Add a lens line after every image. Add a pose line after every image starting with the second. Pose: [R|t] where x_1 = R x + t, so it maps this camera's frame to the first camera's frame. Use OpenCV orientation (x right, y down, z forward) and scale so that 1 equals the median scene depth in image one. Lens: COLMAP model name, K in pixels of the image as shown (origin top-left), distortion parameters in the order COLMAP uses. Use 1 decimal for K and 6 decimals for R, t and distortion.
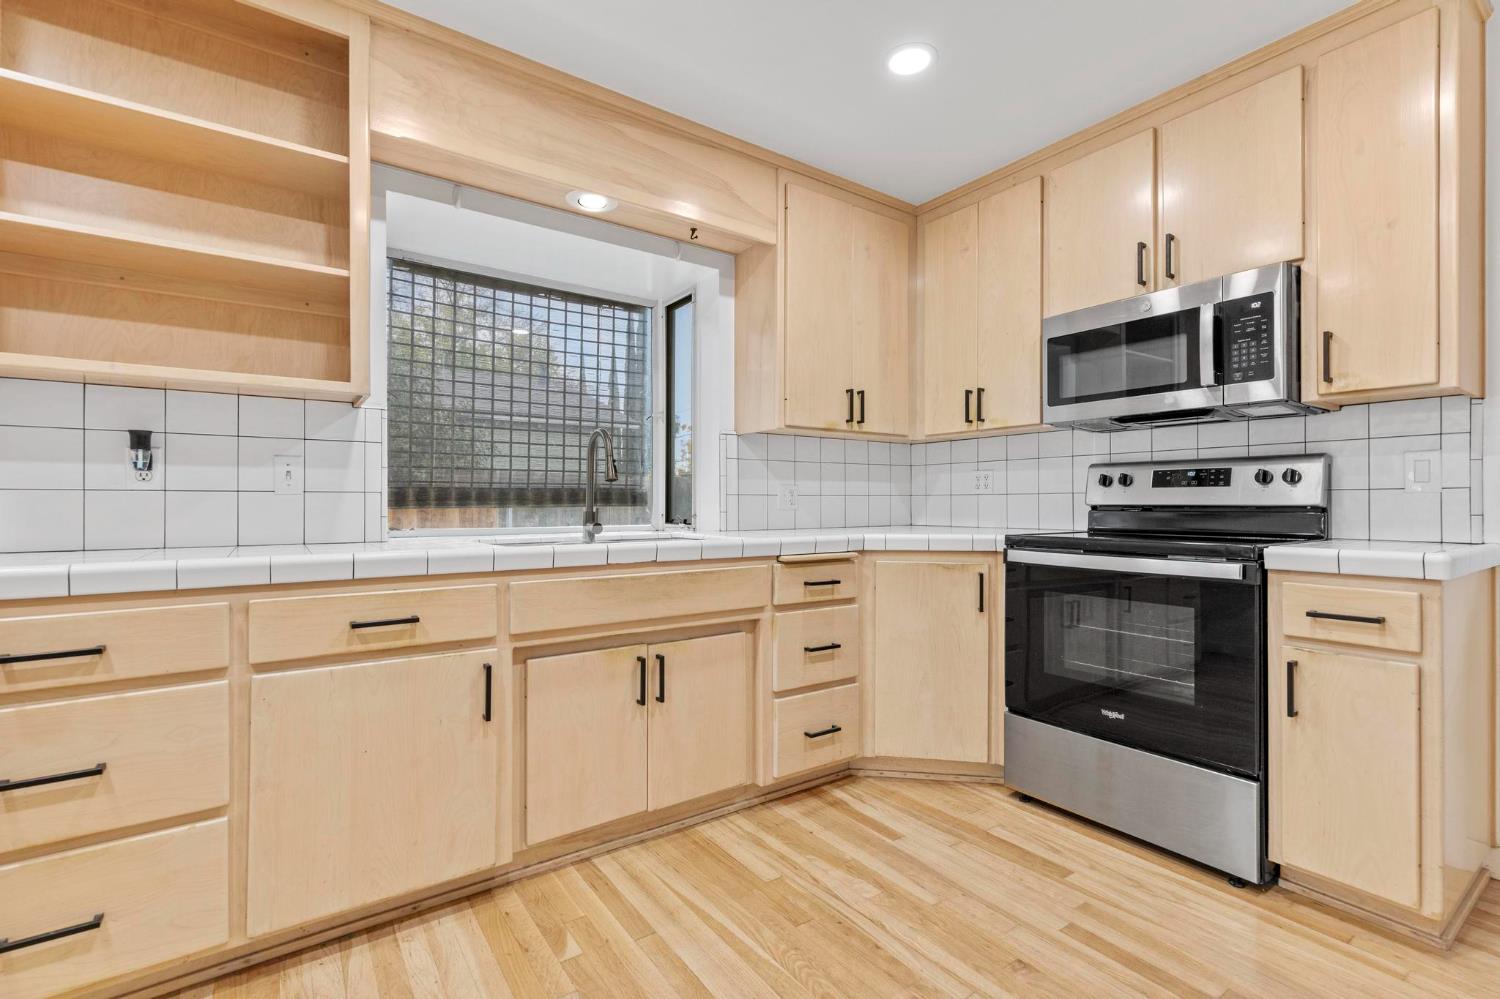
lens RADIAL K [[682.6, 0, 759.7], [0, 682.6, 501.6], [0, 0, 1]] dist [0.009974, -0.002727]
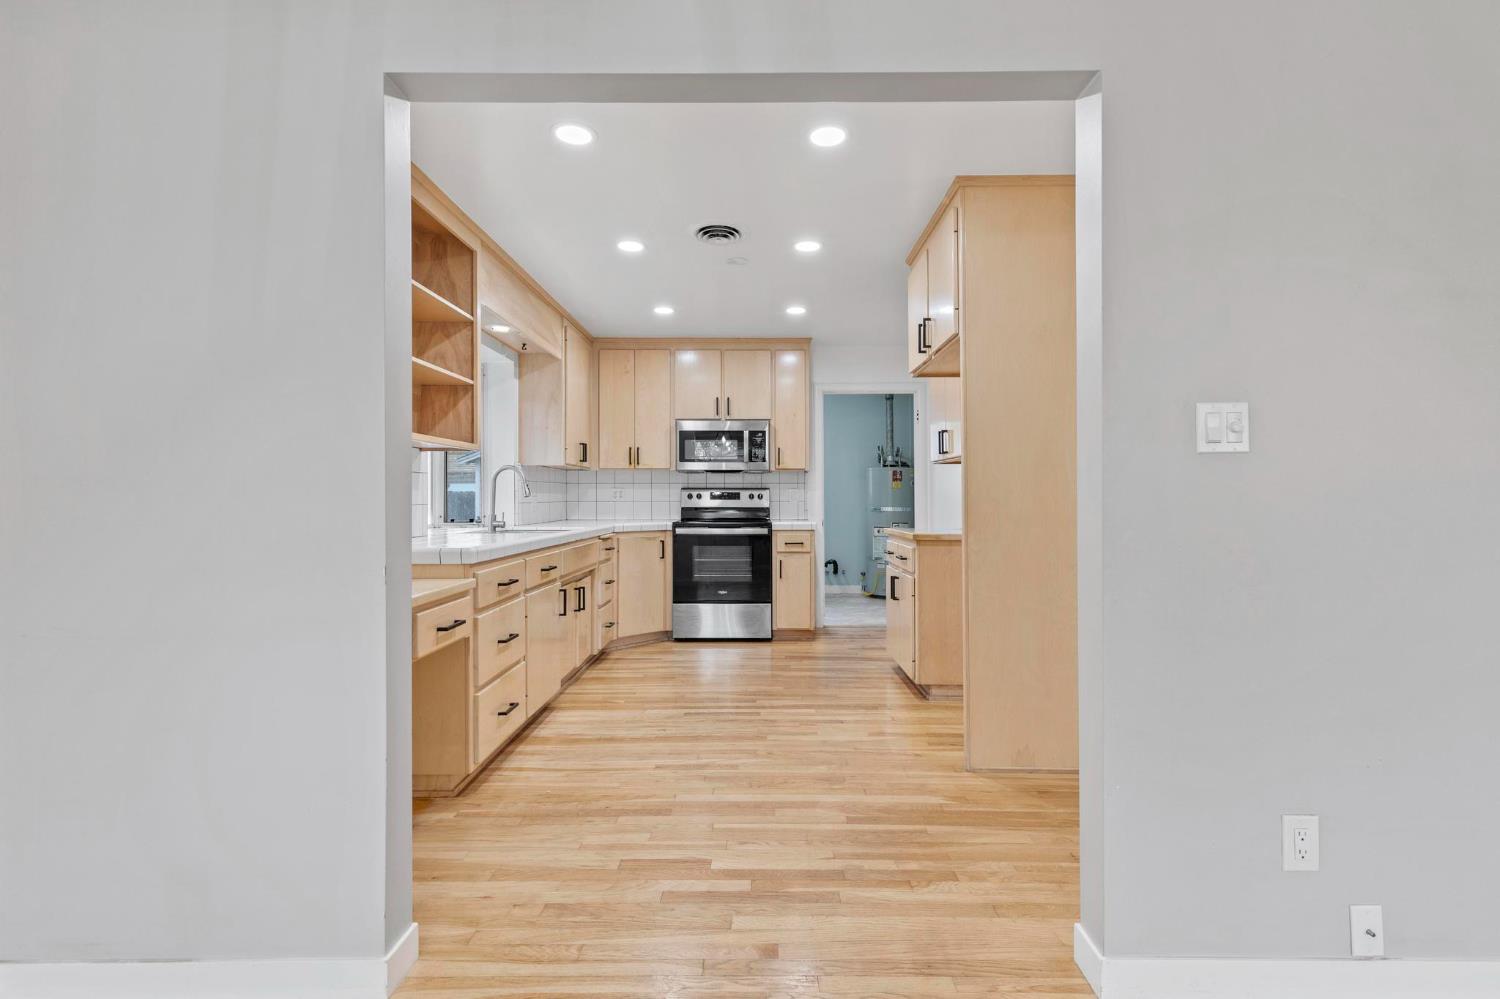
lens RADIAL K [[682.6, 0, 764.5], [0, 682.6, 509.6], [0, 0, 1]] dist [0.009974, -0.002727]
pose [[0.582050, -0.012515, 0.813056, -1.373071], [0.000303, 0.999885, 0.015174, -0.025930], [-0.813153, -0.008586, 0.581987, -0.550717]]
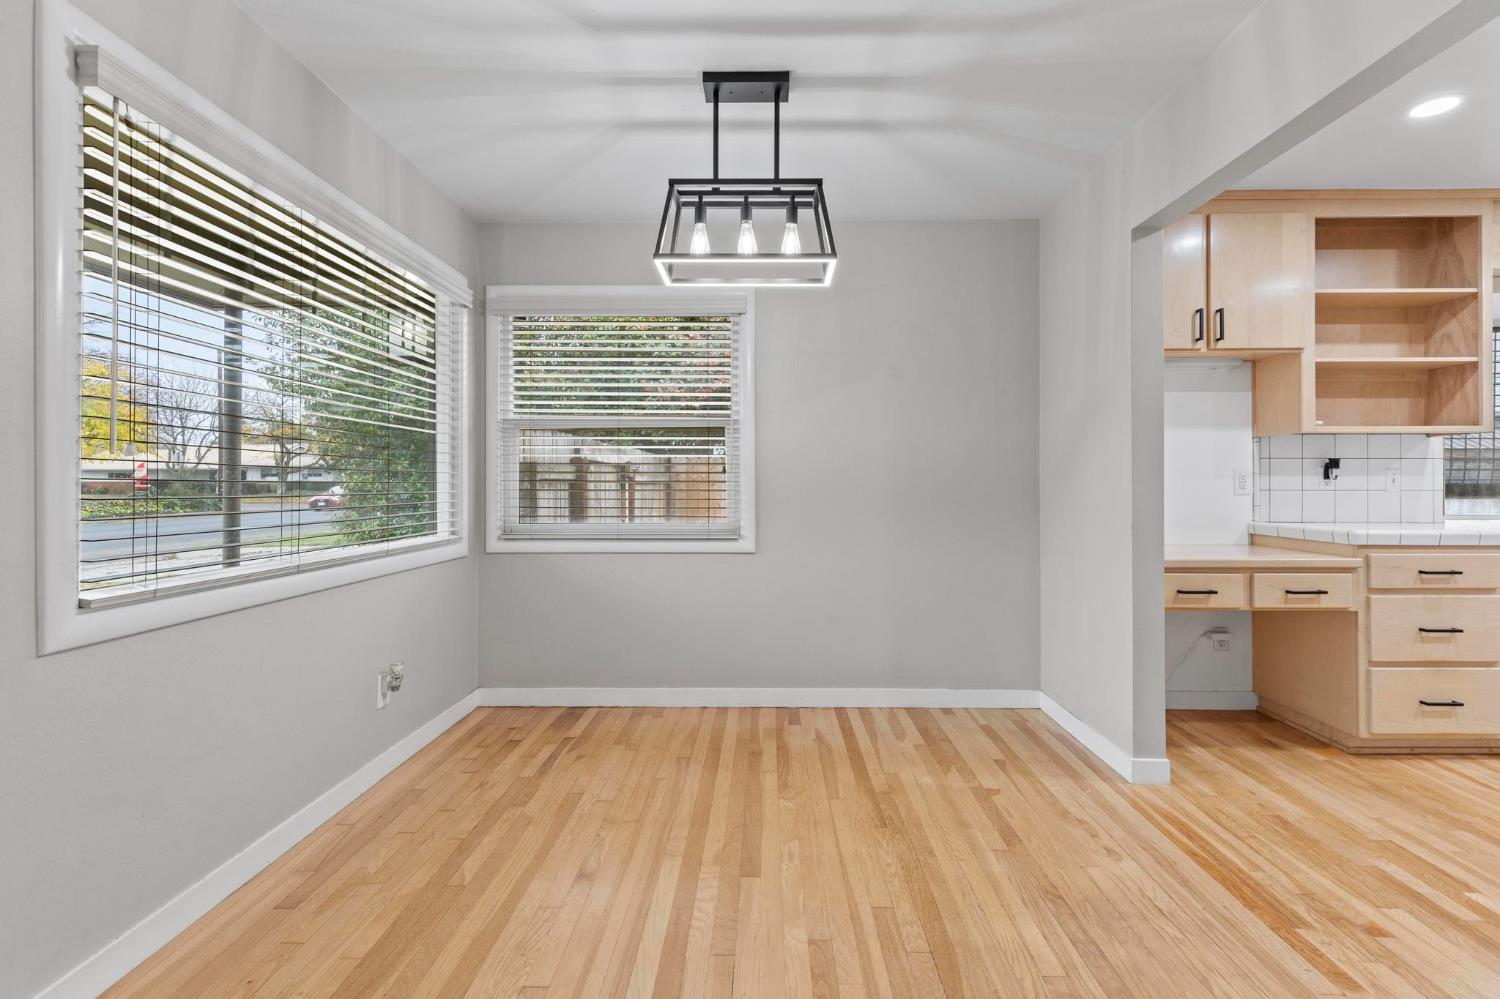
lens RADIAL K [[682.6, 0, 750.3], [0, 682.6, 481.6], [0, 0, 1]] dist [0.009974, -0.002727]
pose [[0.796985, -0.003058, -0.603992, -0.853940], [0.002812, 0.999995, -0.001353, -0.035222], [0.603993, -0.000620, 0.796989, -1.165573]]
